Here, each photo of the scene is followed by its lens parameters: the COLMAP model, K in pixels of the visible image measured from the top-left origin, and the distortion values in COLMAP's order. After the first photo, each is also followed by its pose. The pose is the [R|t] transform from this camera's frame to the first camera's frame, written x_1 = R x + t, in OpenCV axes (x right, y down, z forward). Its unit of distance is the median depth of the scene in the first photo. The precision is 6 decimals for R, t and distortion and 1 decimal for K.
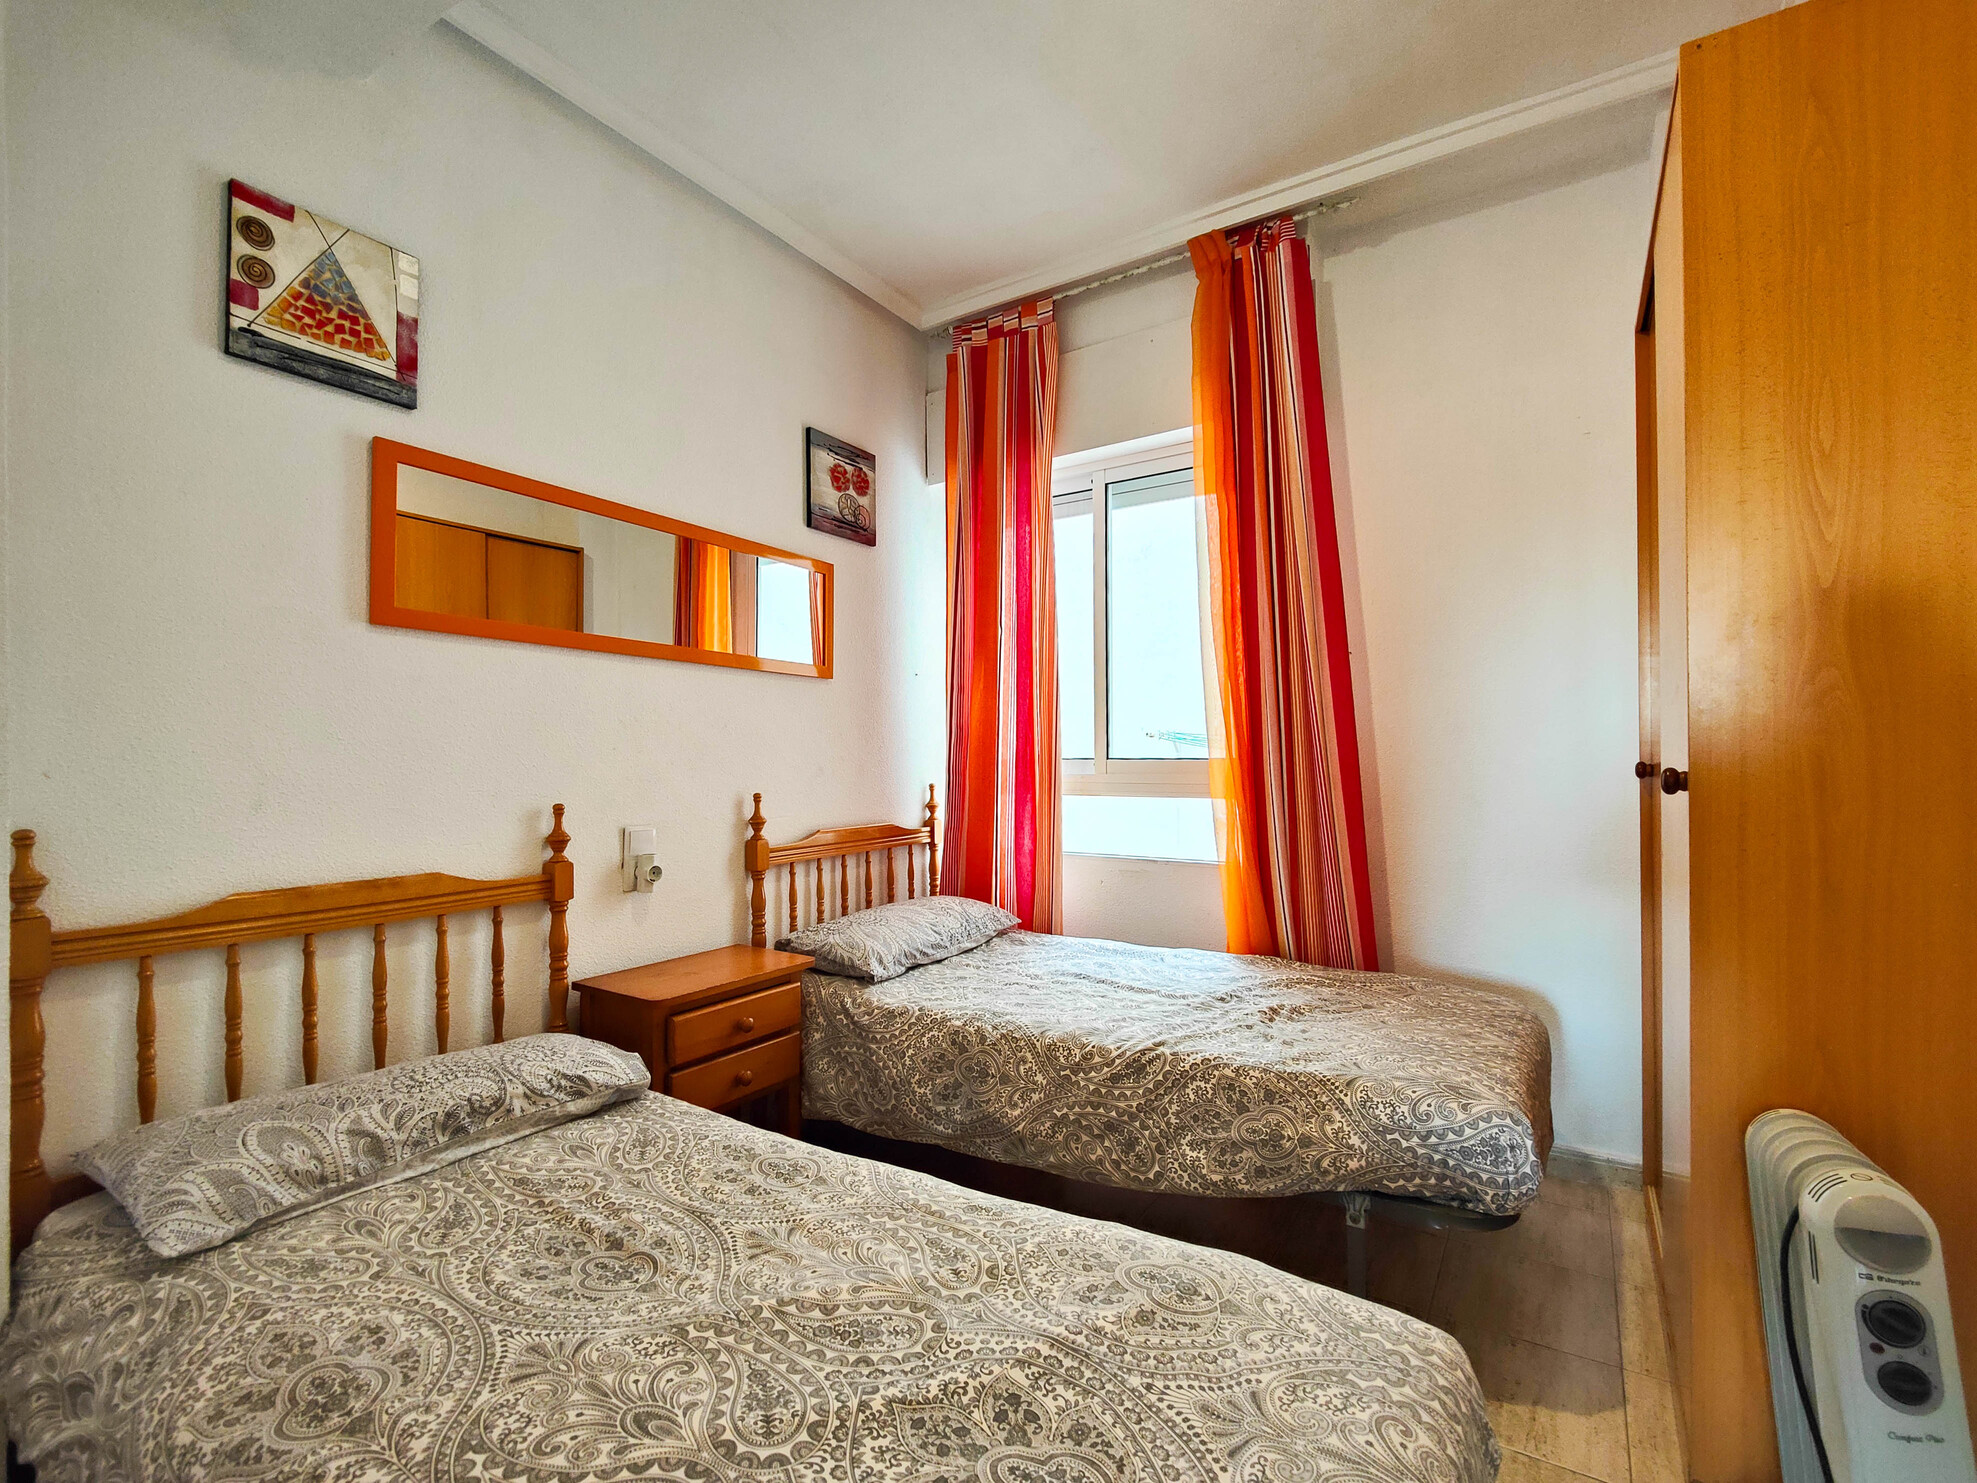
lens RADIAL K [[864.5, 0, 1006.5], [0, 864.5, 747.1], [0, 0, 1]] dist [0.013438, -0.009789]
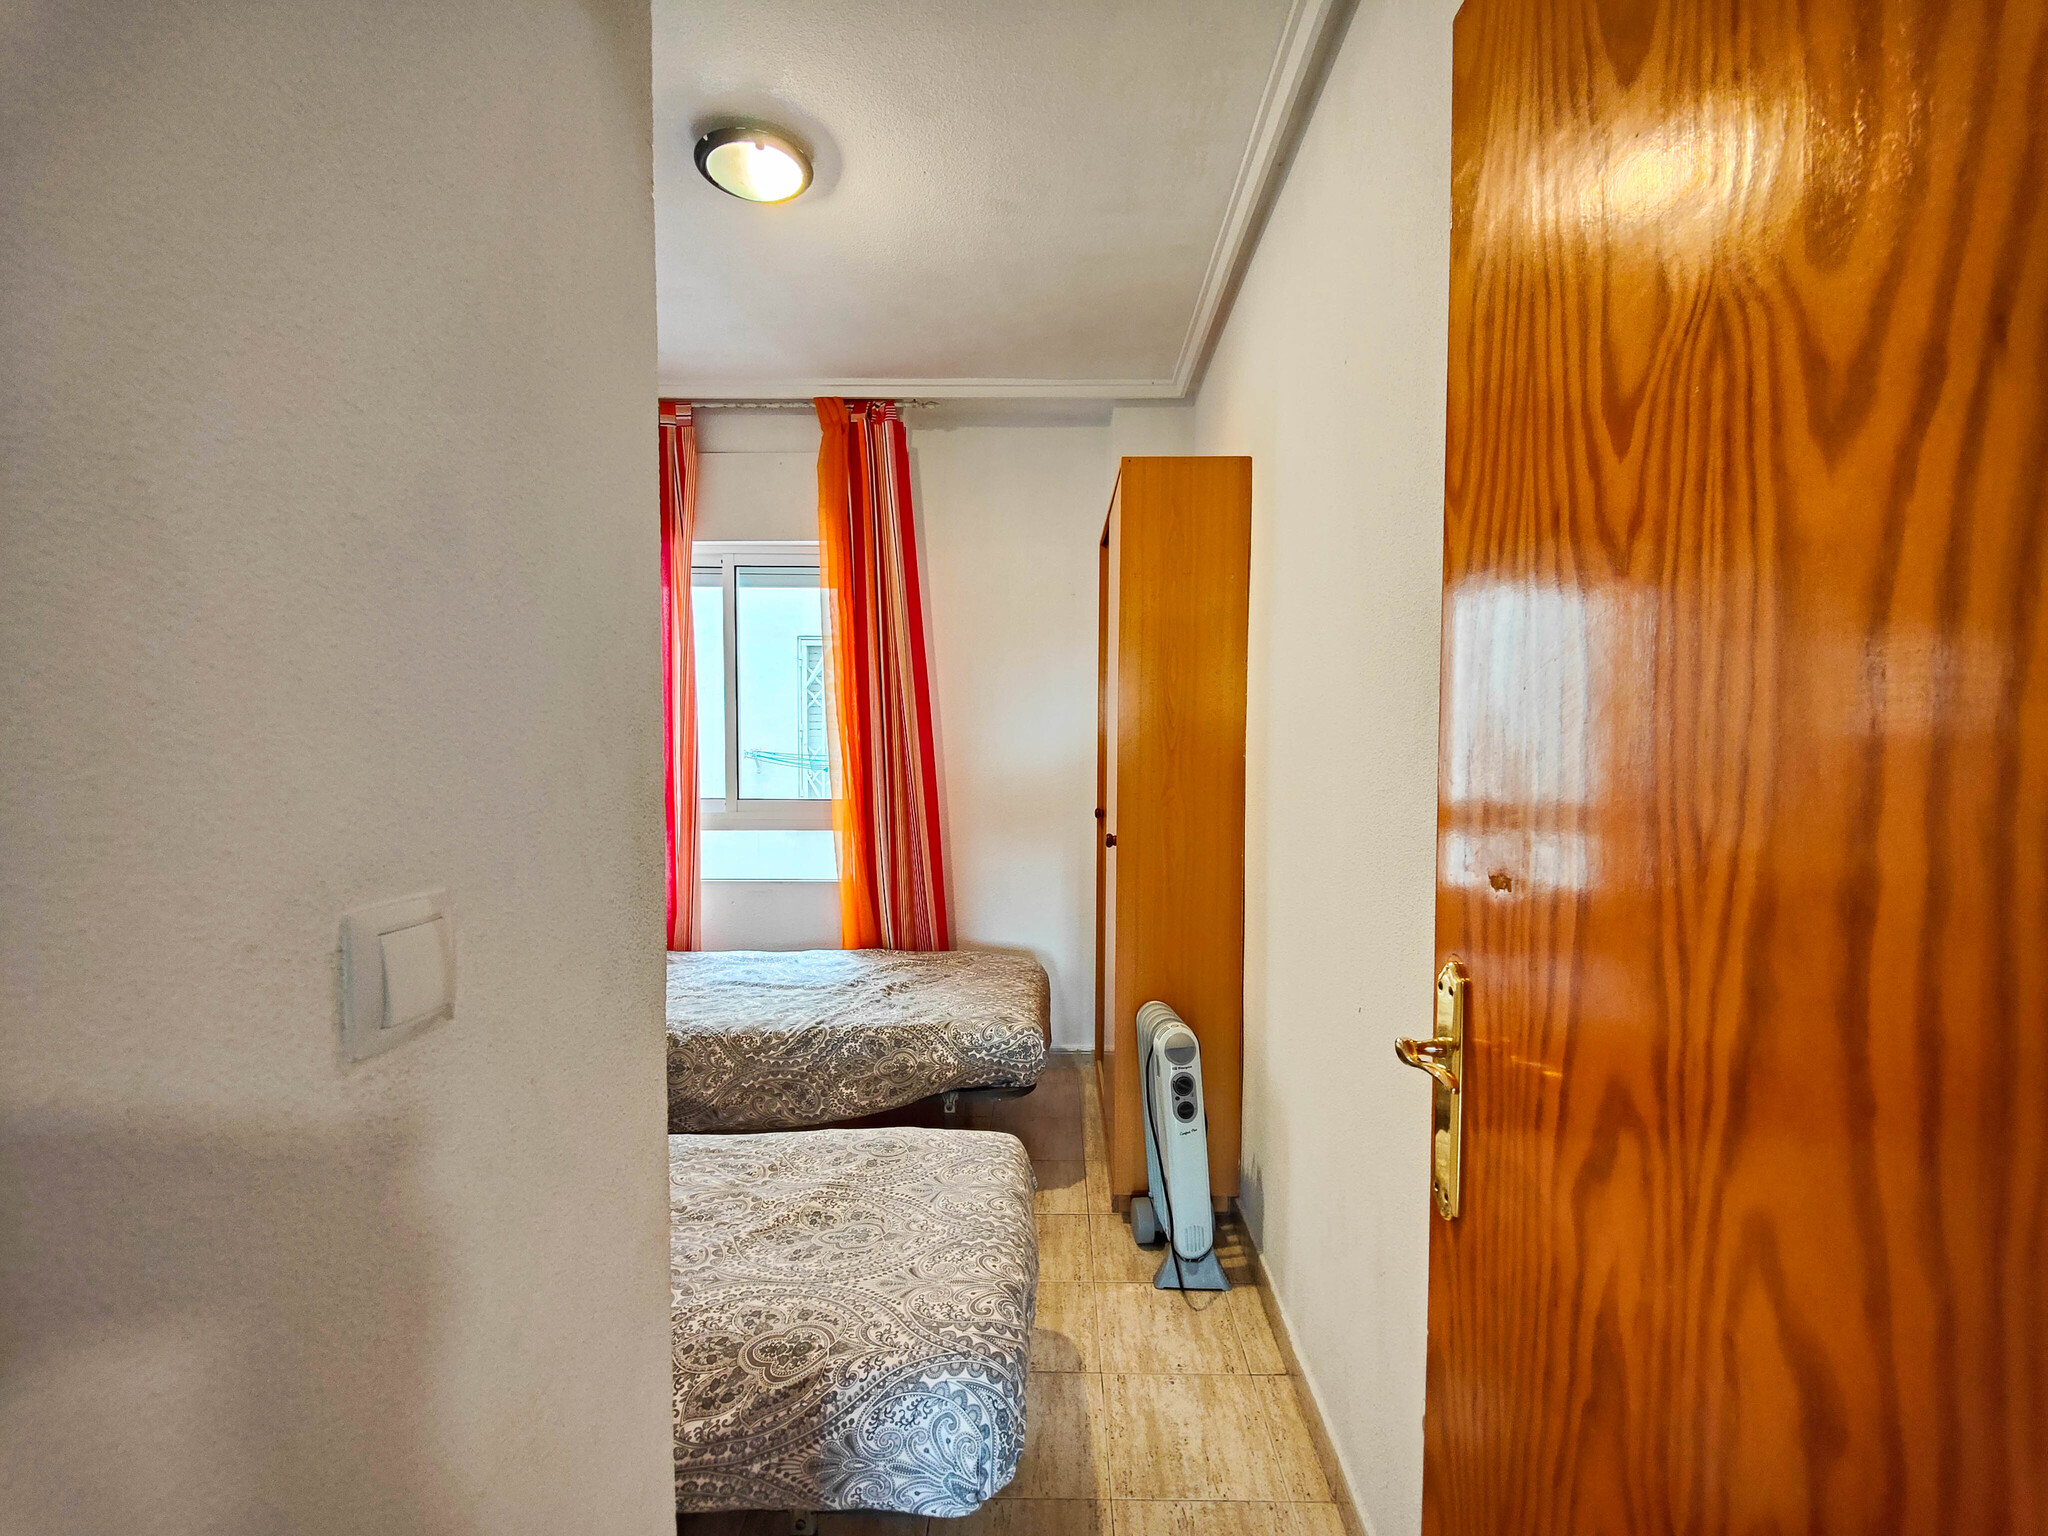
lens RADIAL K [[895.5, 0, 1016.0], [0, 895.5, 770.7], [0, 0, 1]] dist [0.013438, -0.009789]
pose [[0.860535, -0.017064, 0.509106, -0.286466], [-0.010930, 0.998590, 0.051945, -0.148587], [-0.509274, -0.050265, 0.859135, -0.403650]]
